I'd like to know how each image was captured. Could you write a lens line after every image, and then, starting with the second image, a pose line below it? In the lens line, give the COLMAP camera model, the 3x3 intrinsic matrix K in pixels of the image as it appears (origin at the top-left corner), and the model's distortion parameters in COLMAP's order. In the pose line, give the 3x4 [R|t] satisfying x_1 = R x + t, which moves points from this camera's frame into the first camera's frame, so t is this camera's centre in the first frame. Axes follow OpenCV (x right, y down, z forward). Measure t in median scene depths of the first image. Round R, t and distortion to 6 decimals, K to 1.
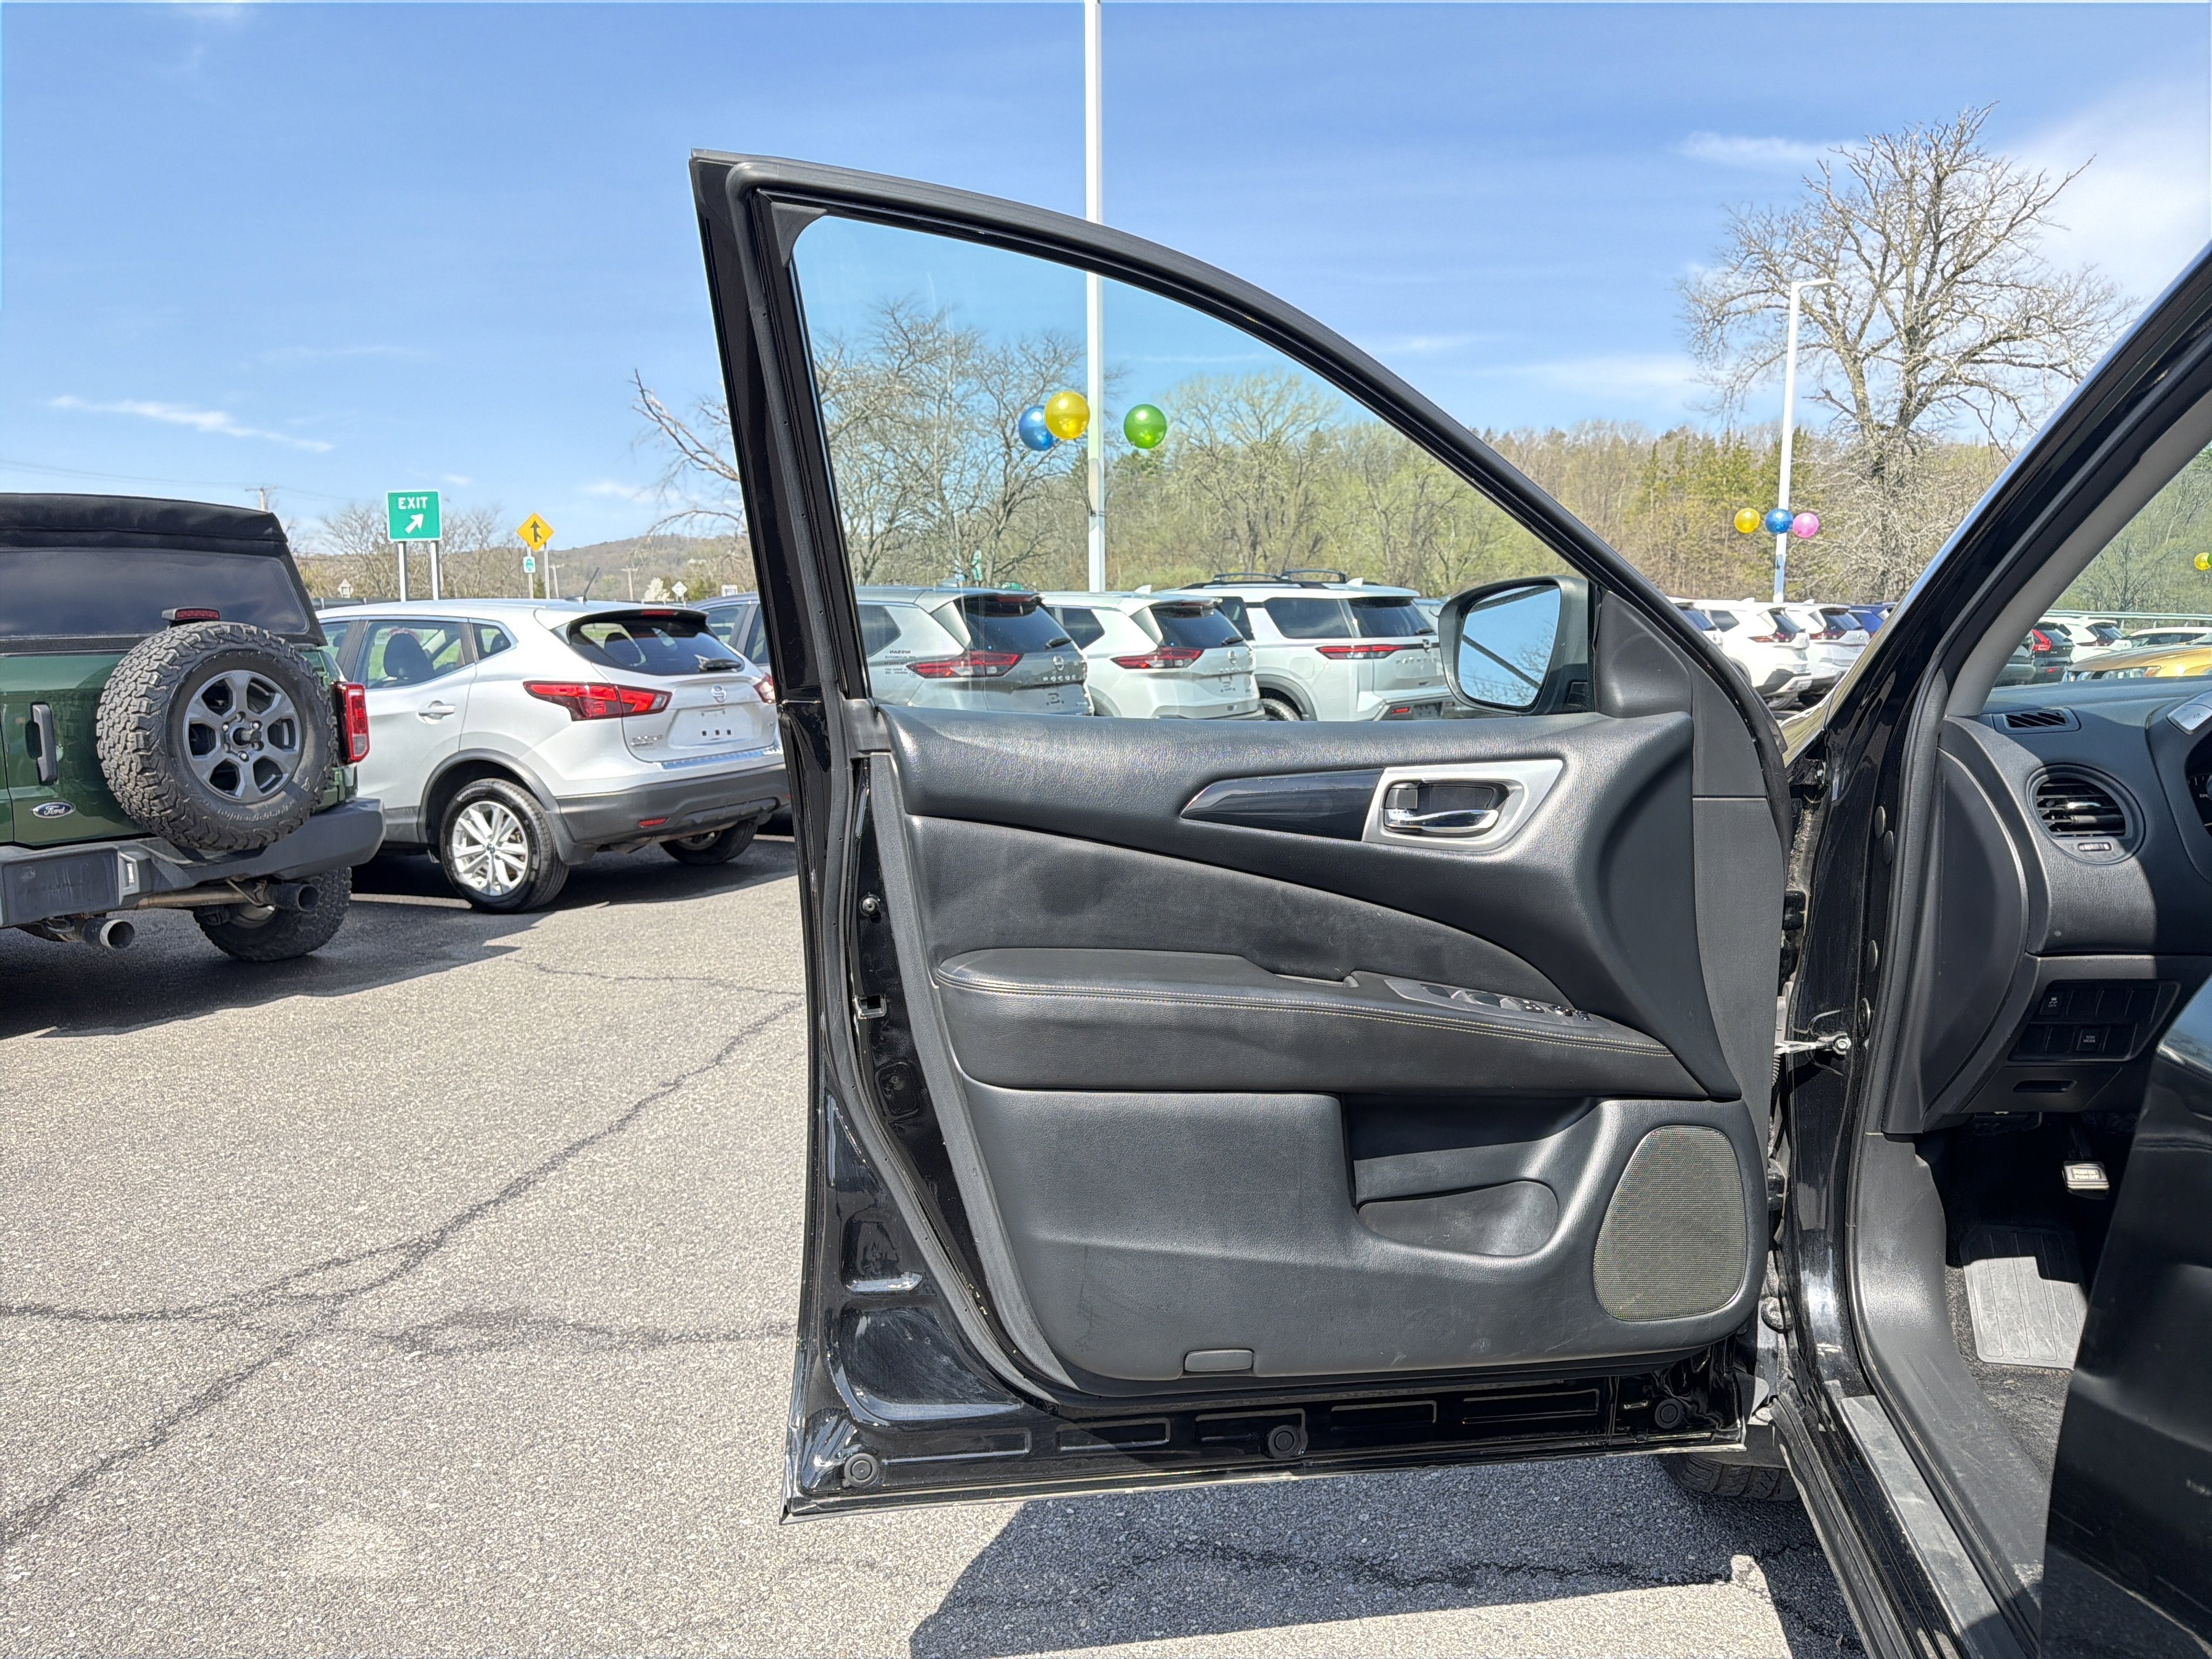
lens RADIAL K [[1549.2, 0, 1116.3], [0, 1549.2, 833.5], [0, 0, 1]] dist [0.056920, -0.073536]
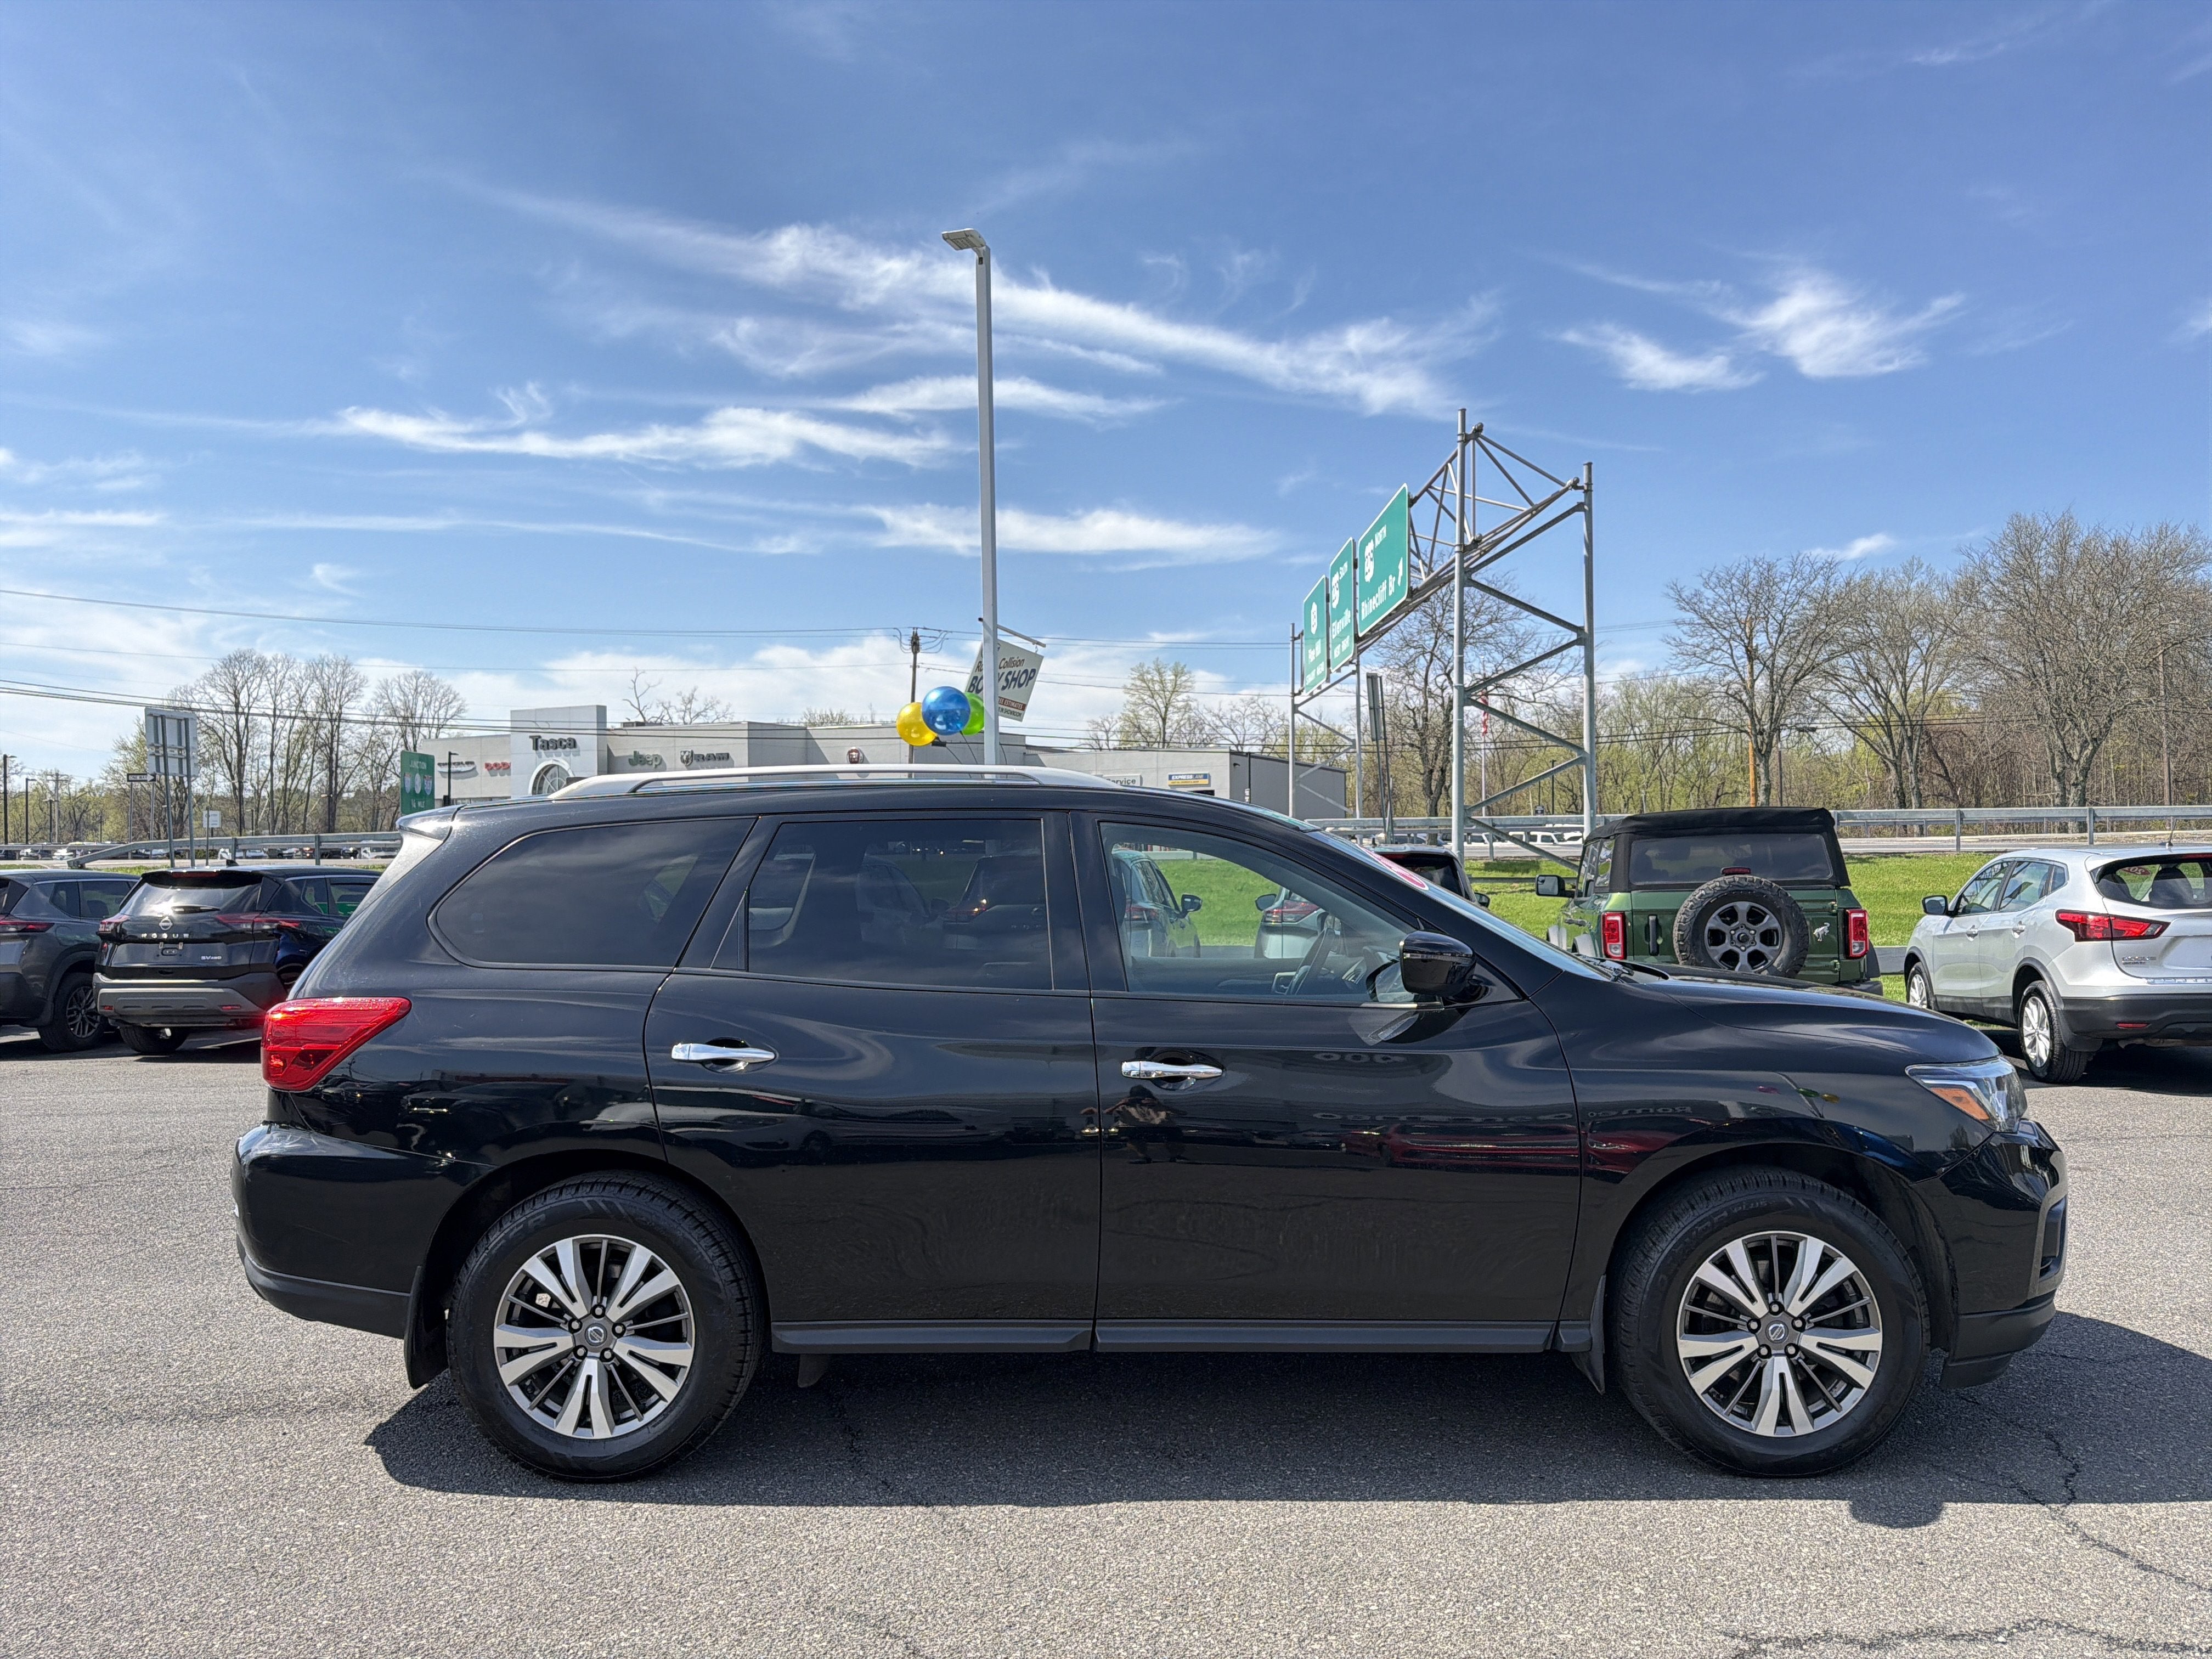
lens RADIAL K [[1569.7, 0, 1126.4], [0, 1569.7, 849.0], [0, 0, 1]] dist [0.024266, -0.037316]
pose [[0.178499, 0.001882, -0.983938, 0.625012], [-0.106595, 0.994150, -0.017436, -0.030475], [0.978149, 0.107995, 0.177656, -0.031822]]
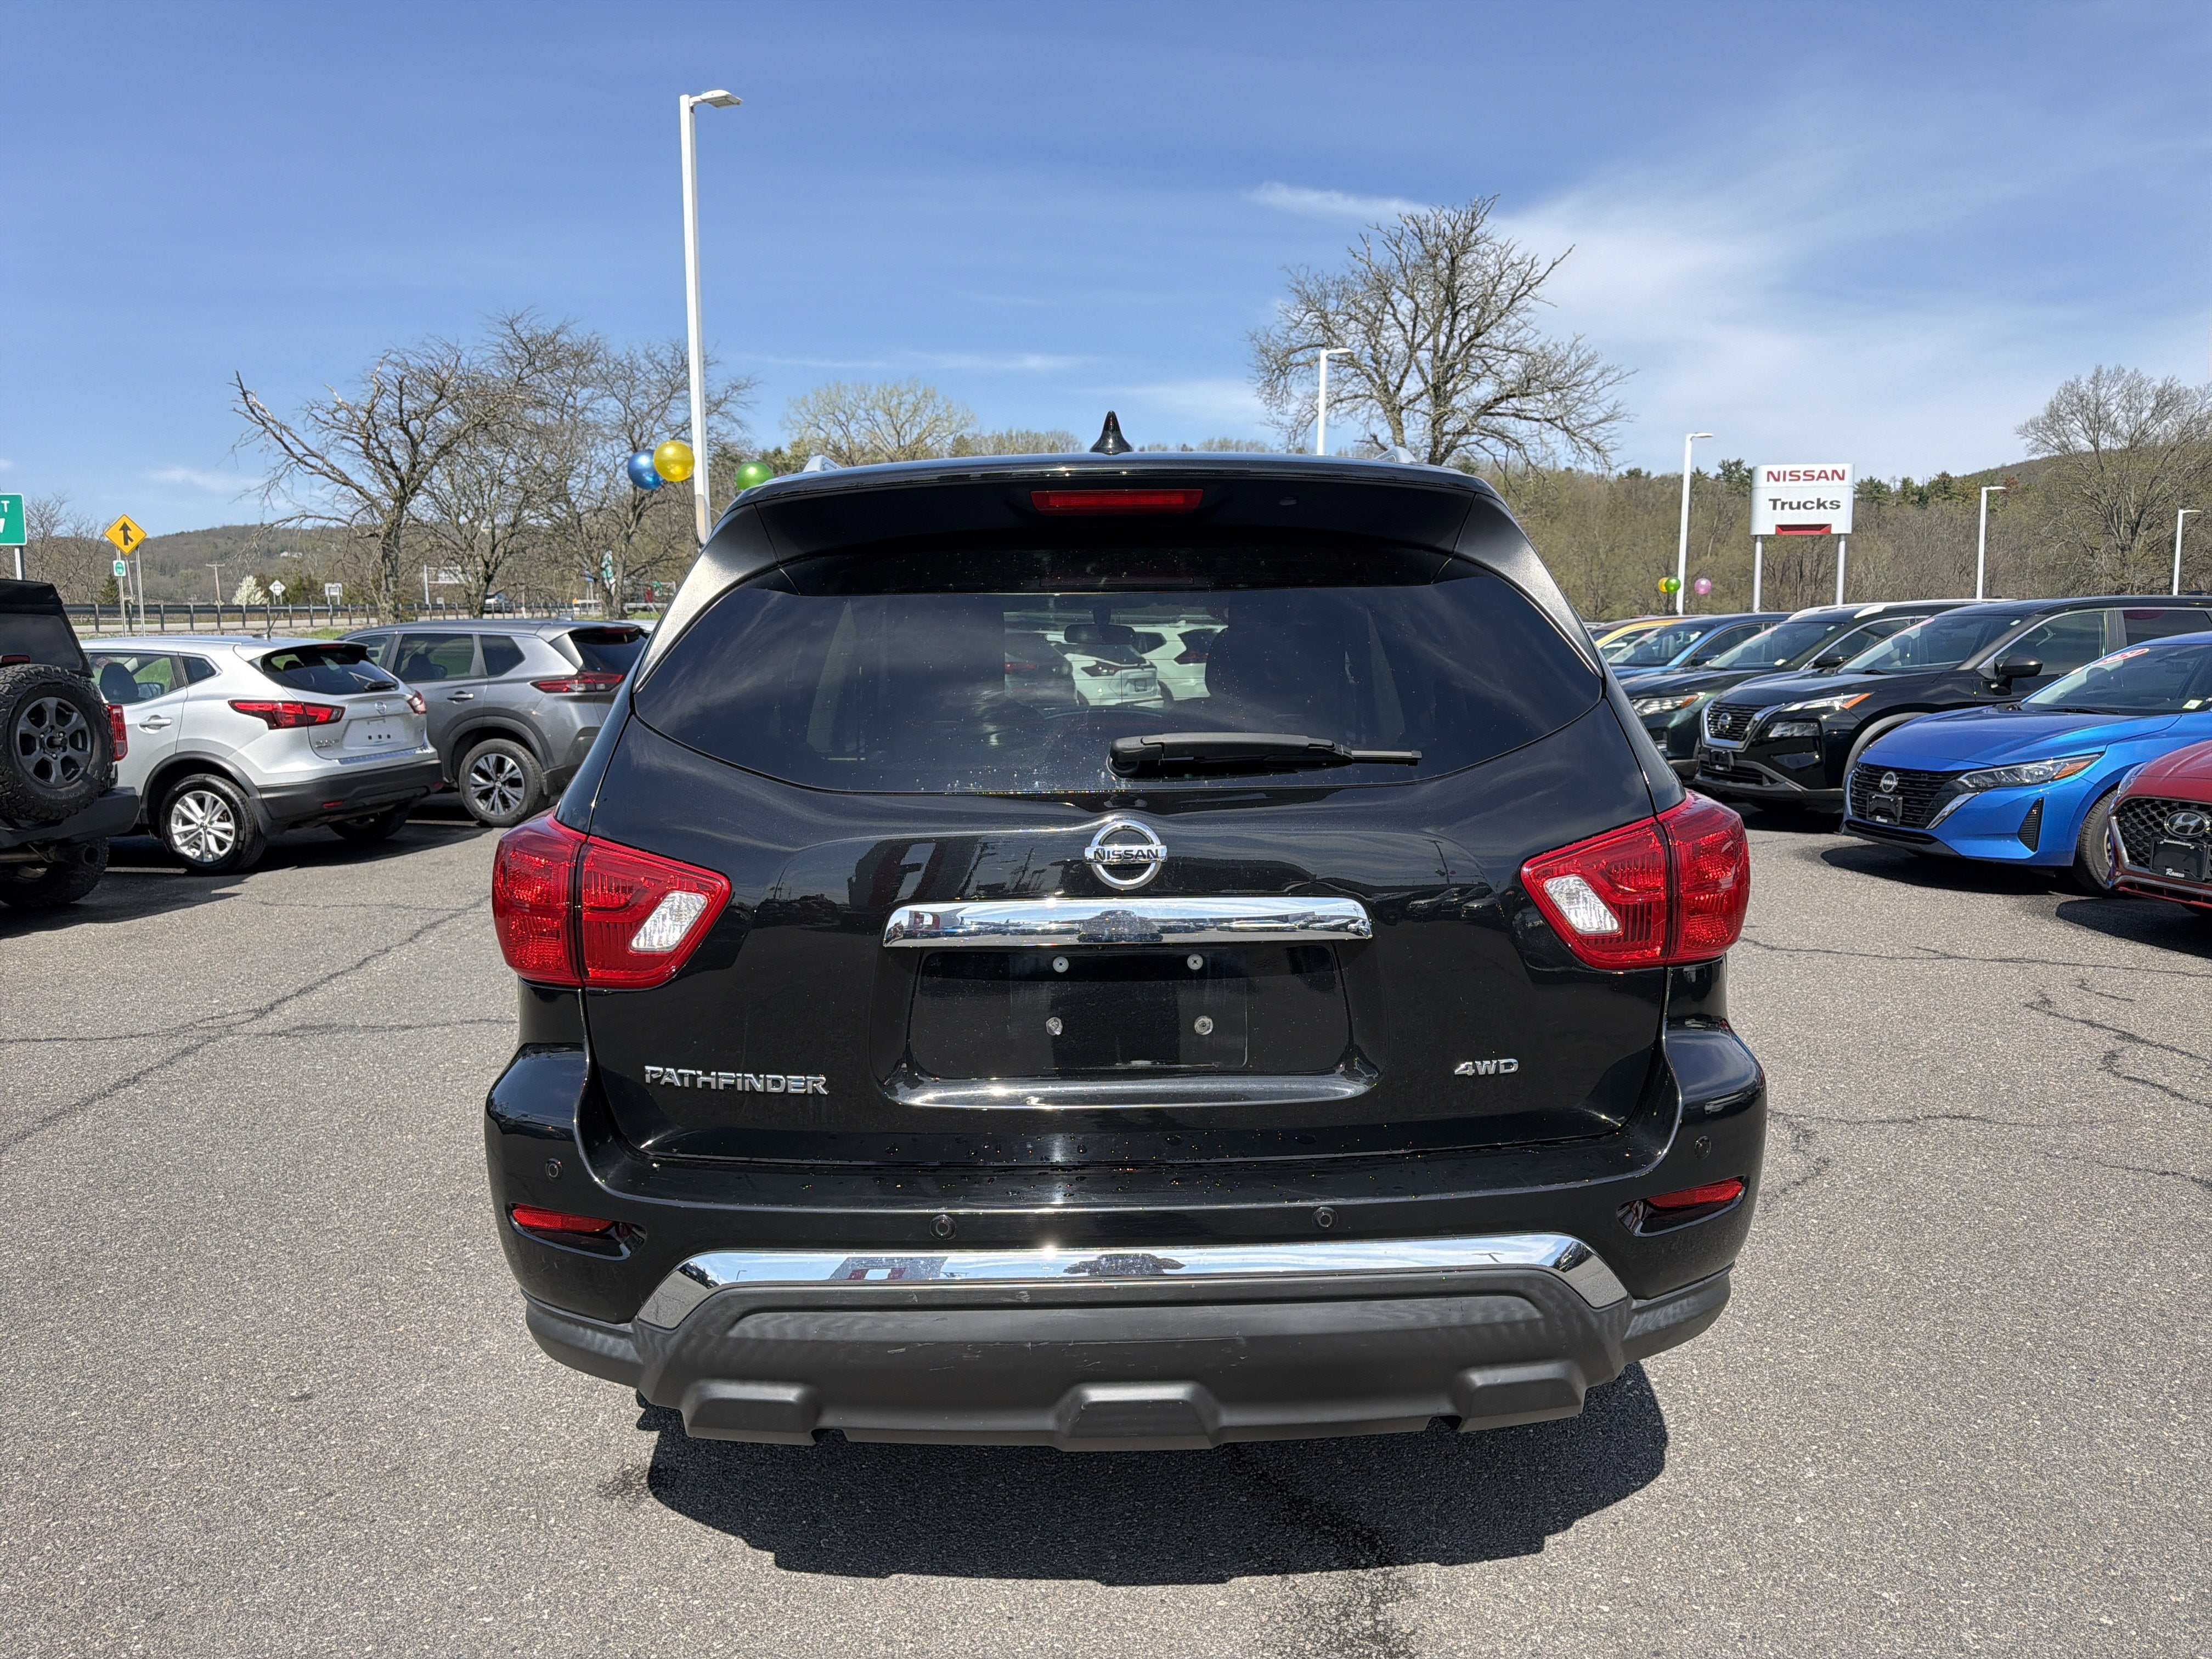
lens RADIAL K [[1586.7, 0, 1120.1], [0, 1586.7, 851.3], [0, 0, 1]] dist [0.001920, -0.005998]
pose [[0.976522, -0.024544, 0.214016, 0.054433], [0.022837, 0.999685, 0.010445, 0.026574], [-0.214205, -0.005313, 0.976774, -0.372164]]
